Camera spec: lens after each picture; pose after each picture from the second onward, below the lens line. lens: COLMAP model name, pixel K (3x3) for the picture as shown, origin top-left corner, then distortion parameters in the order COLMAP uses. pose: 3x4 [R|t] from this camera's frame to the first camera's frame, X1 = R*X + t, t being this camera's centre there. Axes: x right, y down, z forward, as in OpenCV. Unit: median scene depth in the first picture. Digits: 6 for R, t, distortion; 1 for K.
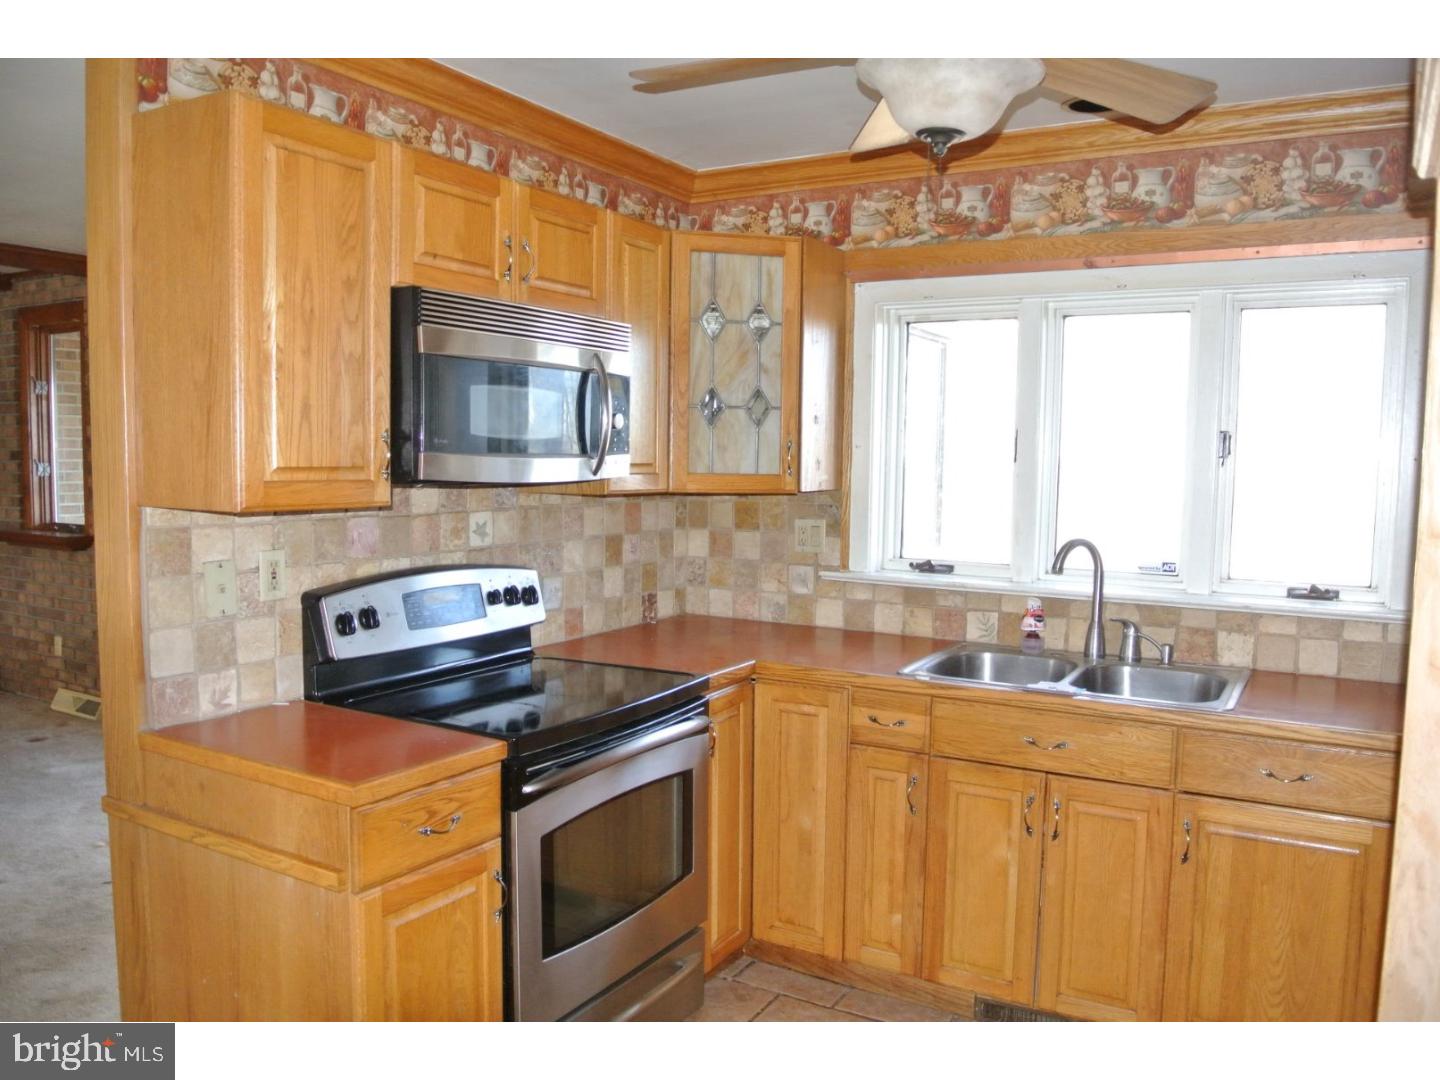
lens RADIAL K [[1145.8, 0, 719.0], [0, 1145.8, 549.9], [0, 0, 1]] dist [-0.087076, 0.033810]
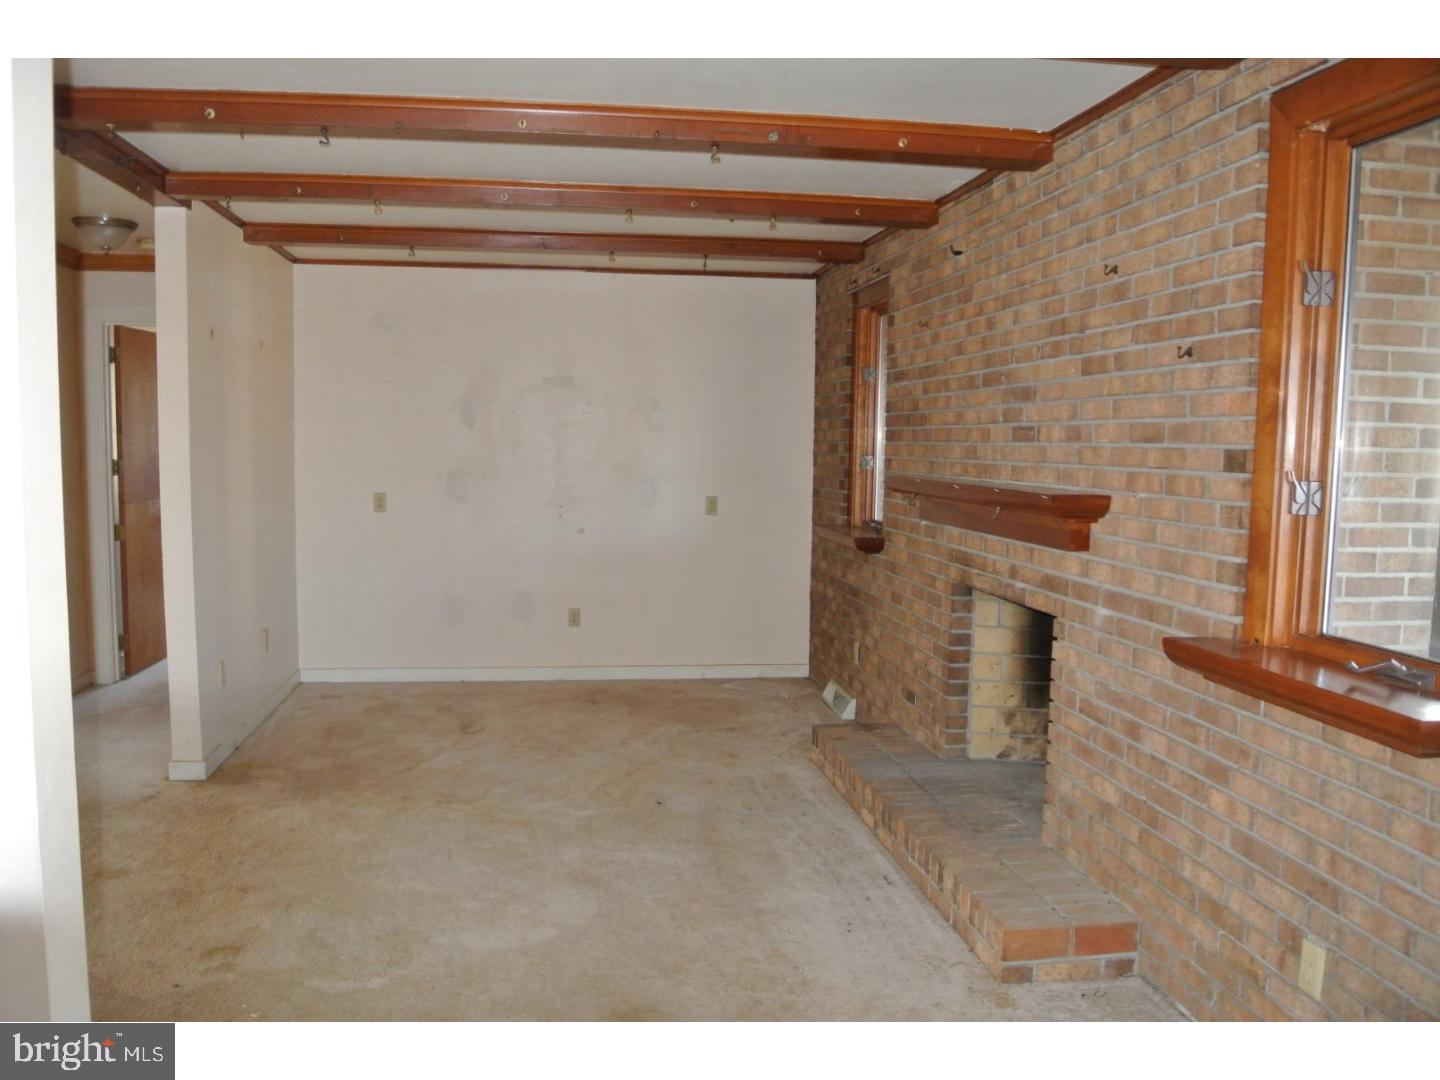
lens RADIAL K [[1145.8, 0, 693.3], [0, 1145.8, 549.1], [0, 0, 1]] dist [-0.087076, 0.033810]
pose [[0.624721, 0.073027, -0.777426, -0.436926], [-0.077219, 0.996515, 0.031556, -0.050334], [0.777021, 0.040318, 0.628183, 0.588928]]
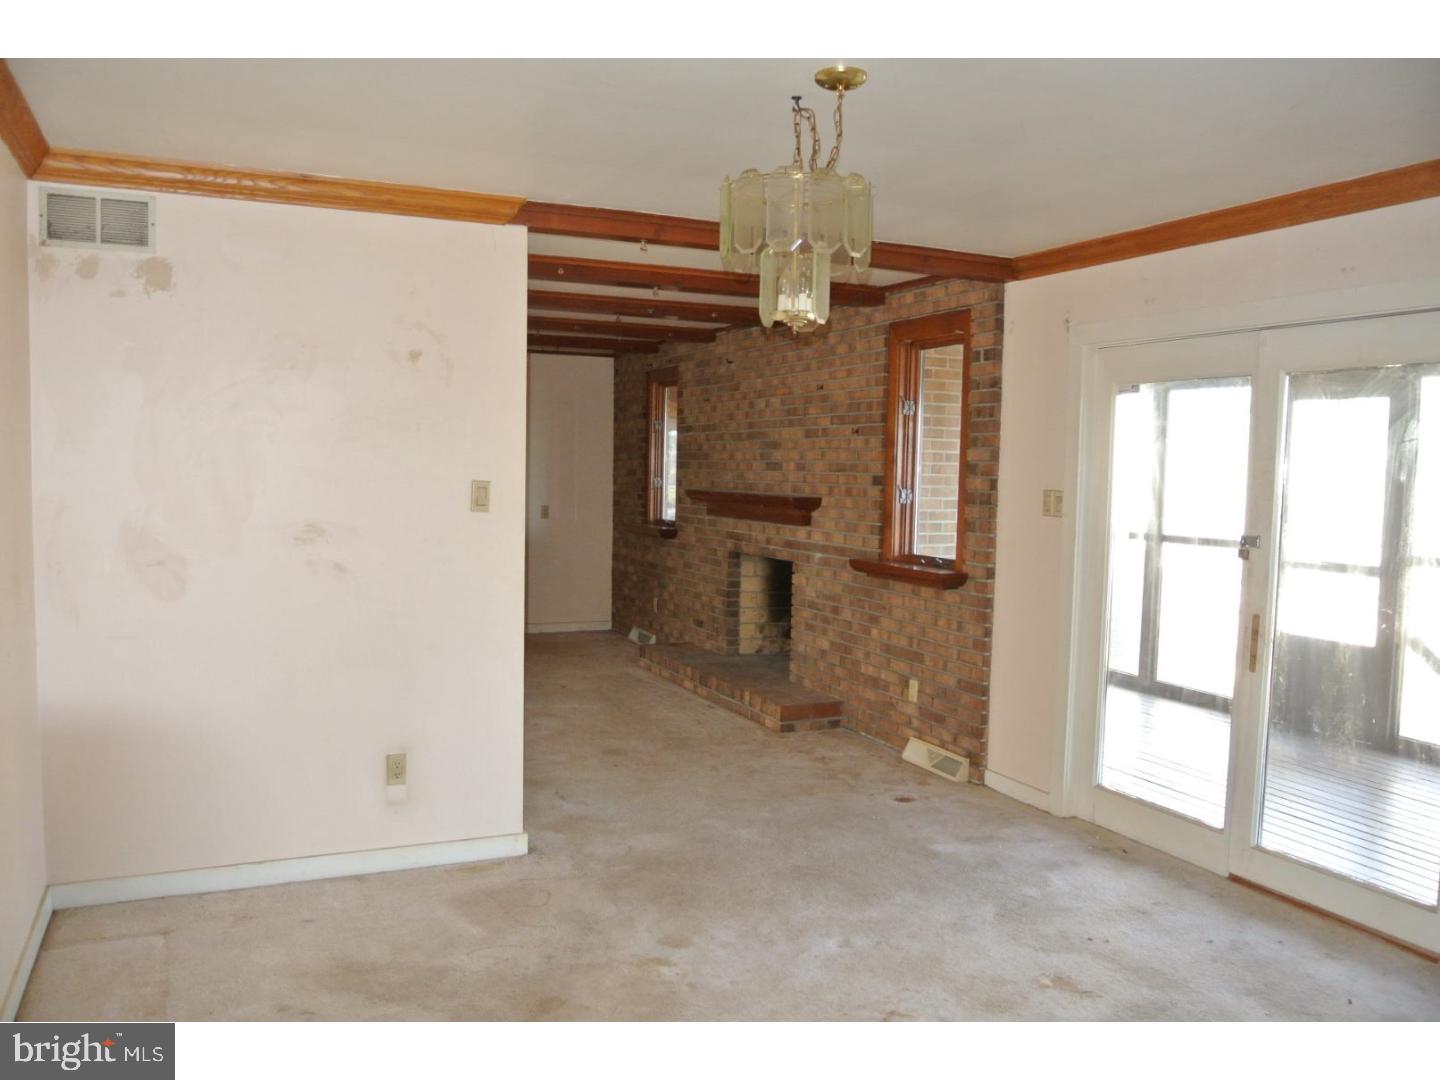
lens RADIAL K [[1145.8, 0, 713.5], [0, 1145.8, 537.6], [0, 0, 1]] dist [-0.087076, 0.033810]
pose [[0.825102, 0.041751, -0.563439, -0.205384], [-0.061581, 0.997970, -0.016230, -0.012977], [0.561617, 0.048089, 0.825998, 0.131729]]
